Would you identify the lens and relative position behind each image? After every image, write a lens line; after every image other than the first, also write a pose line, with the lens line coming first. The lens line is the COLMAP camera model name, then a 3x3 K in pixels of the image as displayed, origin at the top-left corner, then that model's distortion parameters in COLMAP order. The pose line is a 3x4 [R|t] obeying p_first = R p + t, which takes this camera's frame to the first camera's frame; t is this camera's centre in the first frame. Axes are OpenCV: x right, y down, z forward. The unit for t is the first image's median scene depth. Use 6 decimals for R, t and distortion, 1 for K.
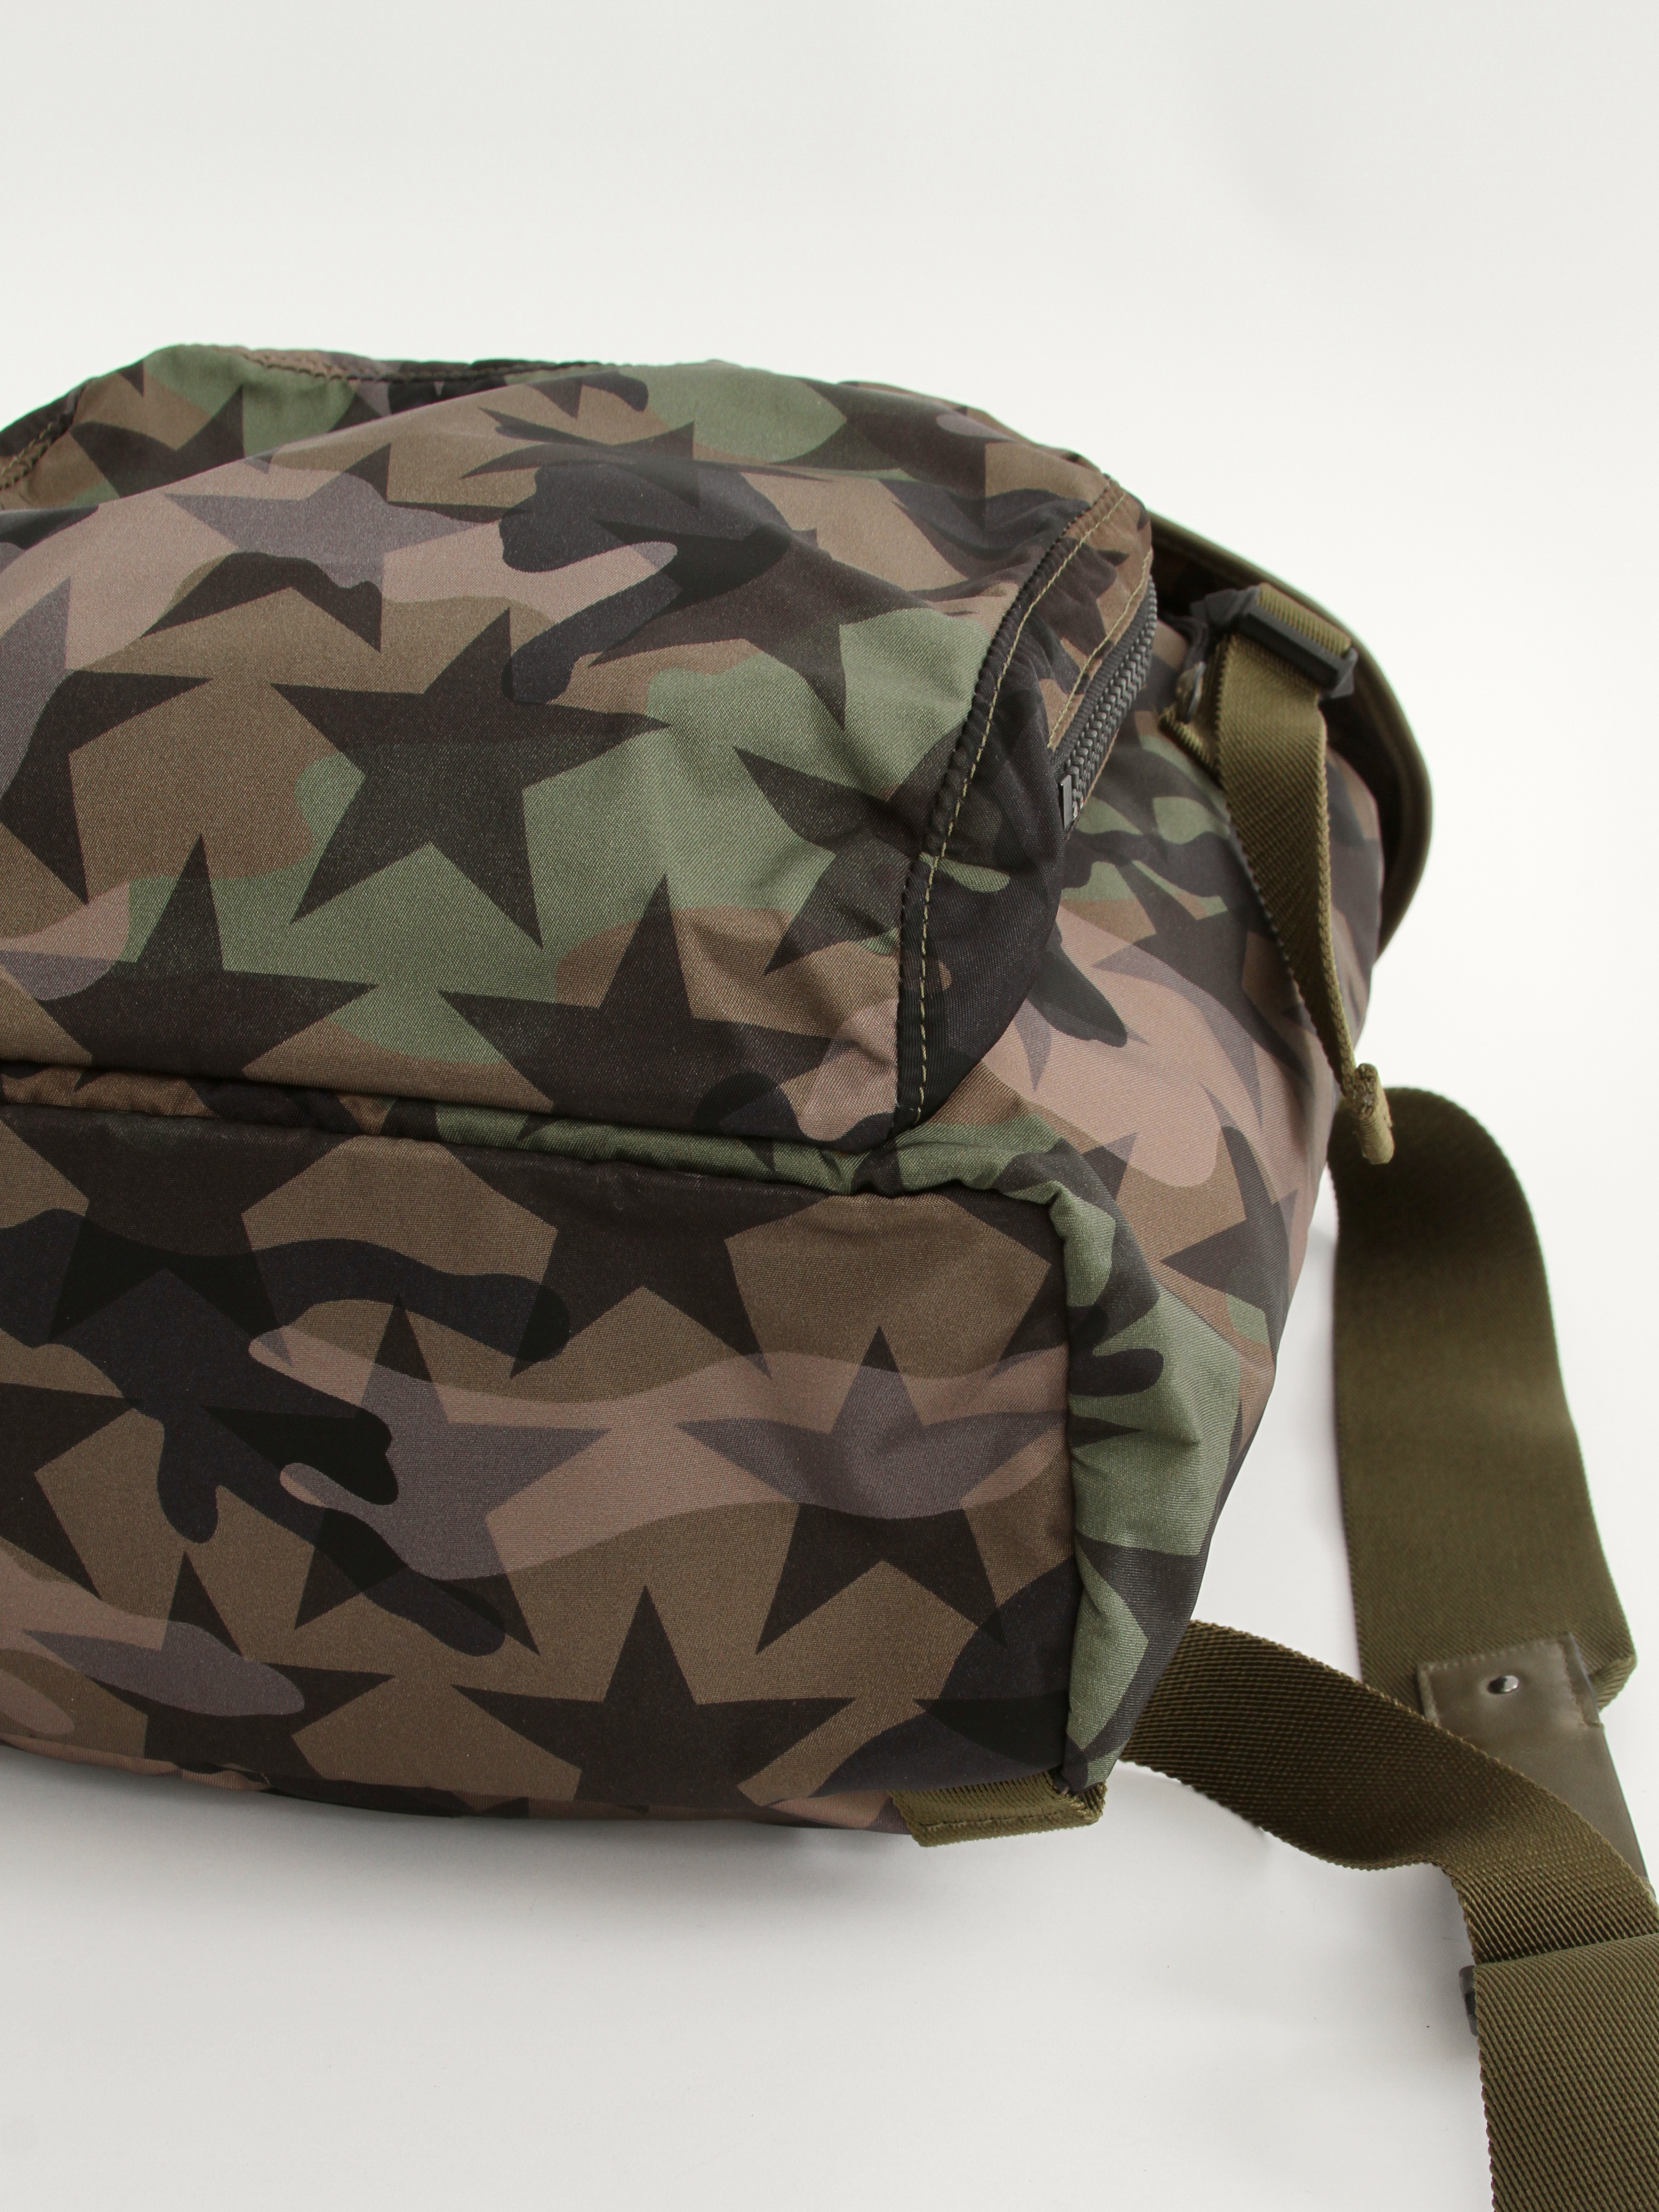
lens RADIAL K [[2893.9, 0, 830.9], [0, 2893.9, 1097.4], [0, 0, 1]] dist [-0.061663, 0.000000]
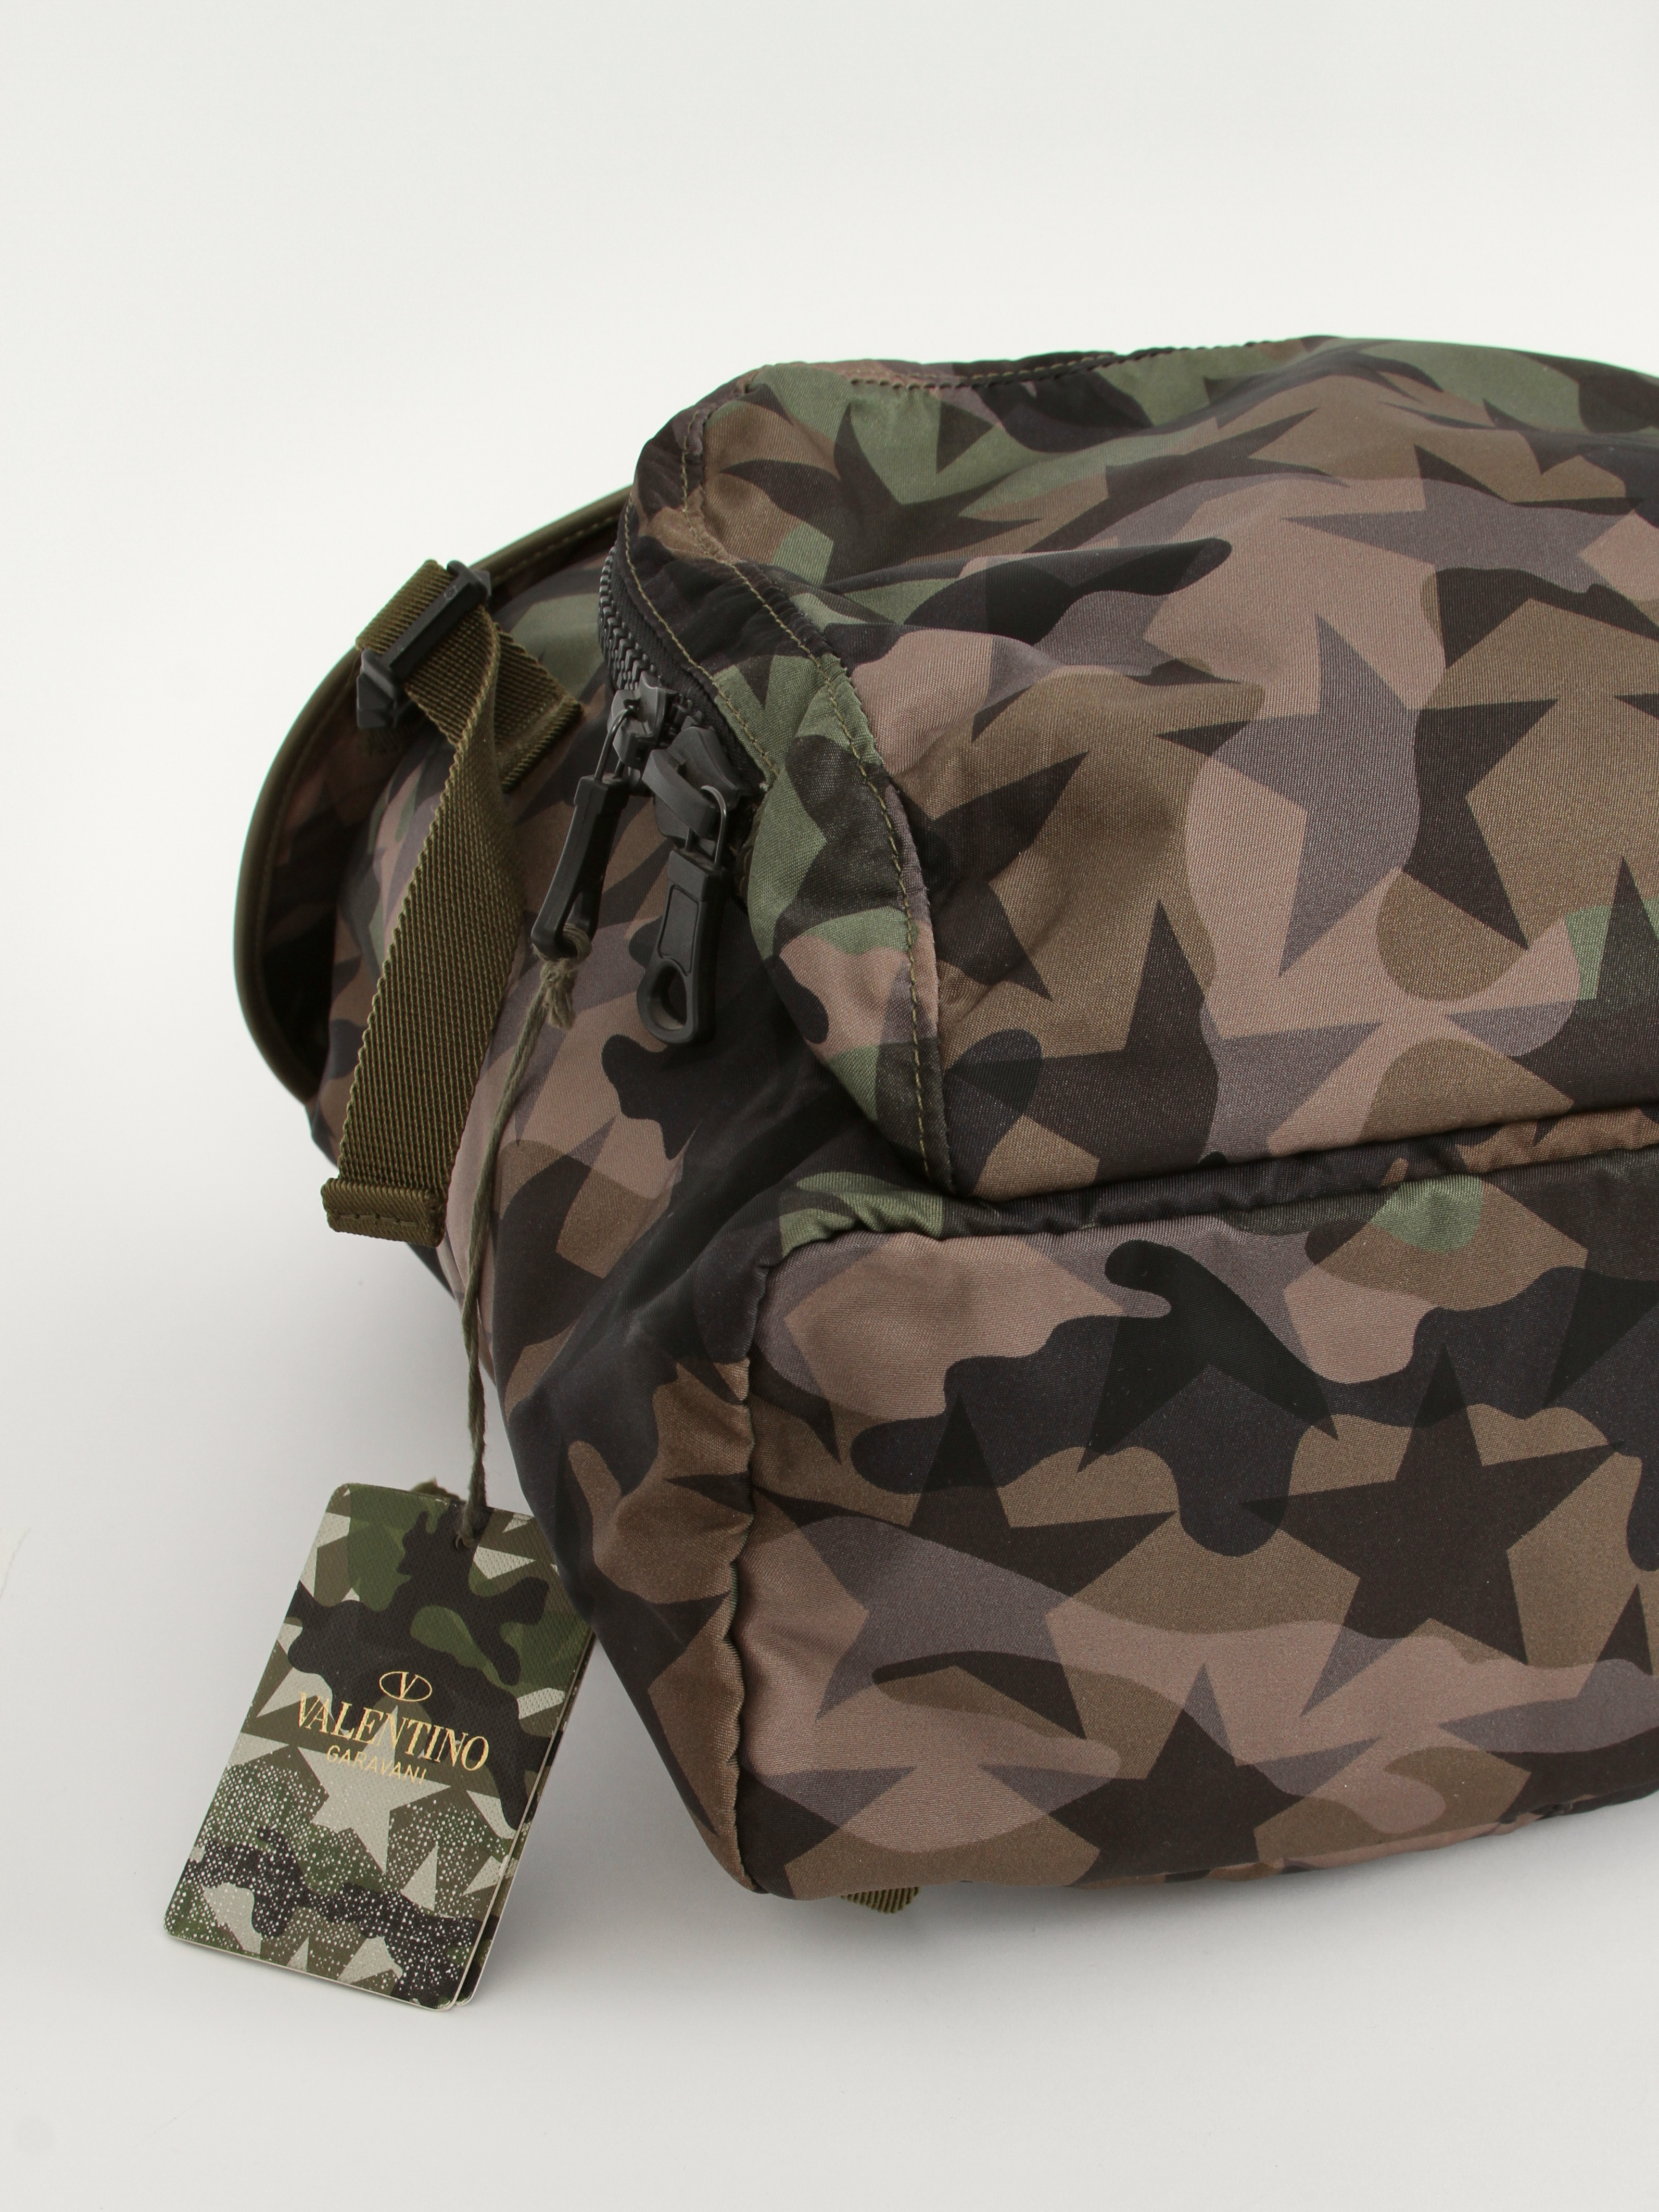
lens RADIAL K [[2893.9, 0, 823.6], [0, 2893.9, 1111.8], [0, 0, 1]] dist [-0.061663, 0.000000]
pose [[0.856822, -0.202341, 0.474251, -0.917495], [0.189879, 0.978967, 0.074629, -0.129275], [-0.479377, 0.026106, 0.877221, 0.275457]]
